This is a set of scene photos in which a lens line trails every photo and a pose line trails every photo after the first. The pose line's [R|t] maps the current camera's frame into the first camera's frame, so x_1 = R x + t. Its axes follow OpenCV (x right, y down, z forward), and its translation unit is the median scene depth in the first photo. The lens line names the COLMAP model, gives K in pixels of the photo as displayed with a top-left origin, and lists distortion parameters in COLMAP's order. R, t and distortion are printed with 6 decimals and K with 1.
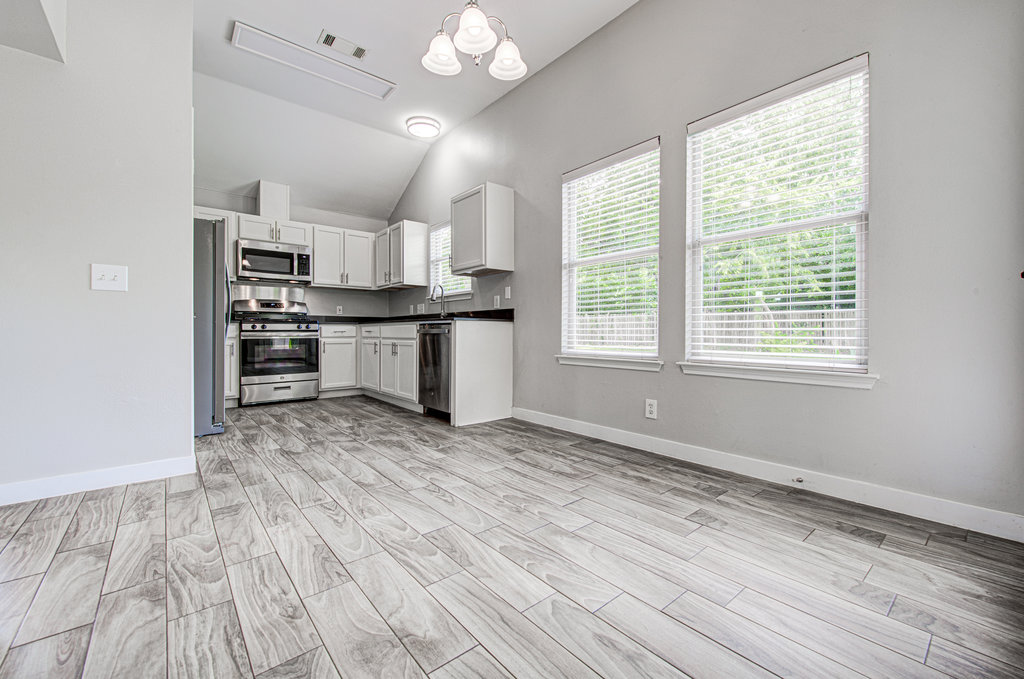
lens RADIAL K [[417.5, 0, 512.0], [0, 417.5, 339.5], [0, 0, 1]] dist [-0.000761, -0.000039]
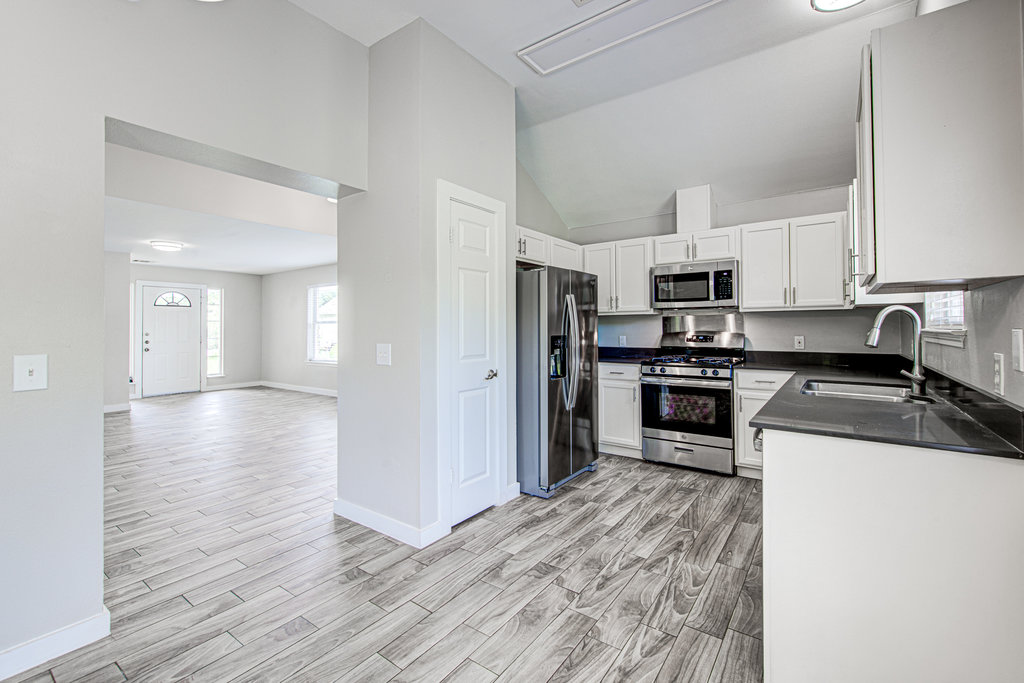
lens RADIAL K [[436.9, 0, 515.5], [0, 436.9, 322.0], [0, 0, 1]] dist [-0.000160, -0.000203]
pose [[0.249315, -0.015259, -0.968302, 0.161144], [-0.006091, 0.999831, -0.017324, -0.105019], [0.968403, 0.010217, 0.249180, 0.486157]]
